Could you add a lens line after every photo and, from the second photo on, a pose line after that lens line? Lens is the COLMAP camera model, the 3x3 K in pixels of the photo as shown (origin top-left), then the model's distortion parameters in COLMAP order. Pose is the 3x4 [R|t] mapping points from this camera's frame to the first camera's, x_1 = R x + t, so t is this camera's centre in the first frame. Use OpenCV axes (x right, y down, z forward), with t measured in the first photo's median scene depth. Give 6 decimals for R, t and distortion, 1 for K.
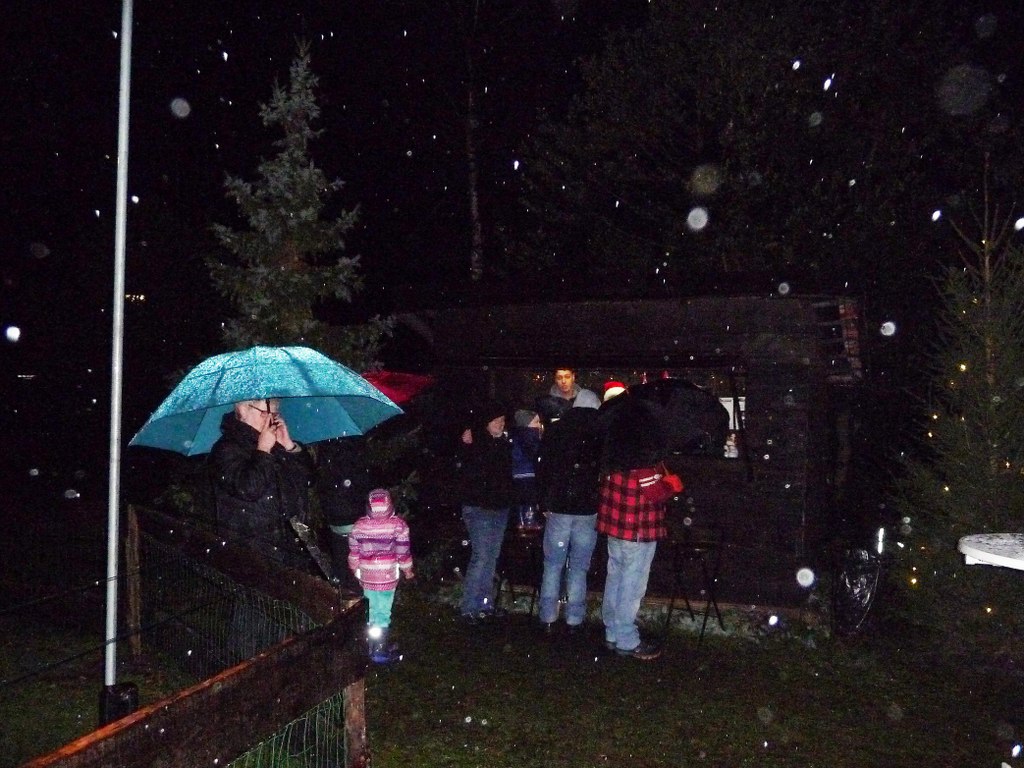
lens RADIAL K [[845.2, 0, 512.0], [0, 845.2, 384.0], [0, 0, 1]] dist [-0.006934, -0.000560]
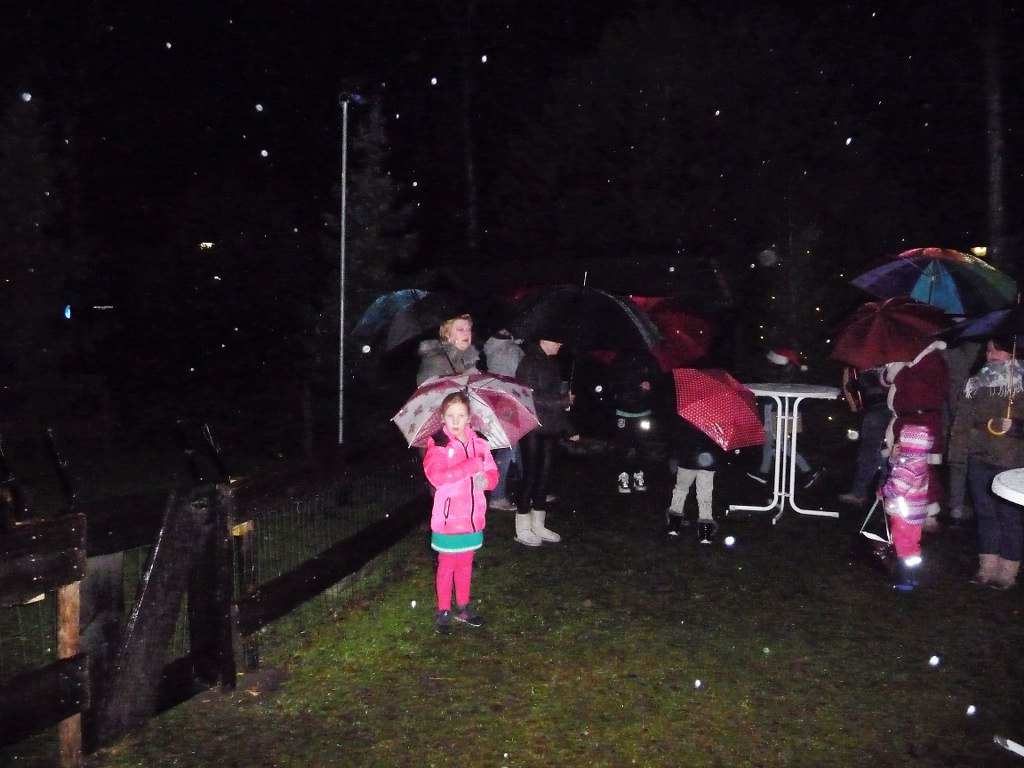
lens RADIAL K [[845.2, 0, 512.0], [0, 845.2, 384.0], [0, 0, 1]] dist [-0.006934, -0.000560]
pose [[0.999623, -0.002996, 0.027303, -0.037179], [0.000690, 0.996459, 0.084072, 0.006457], [-0.027458, -0.084022, 0.996086, -0.689205]]
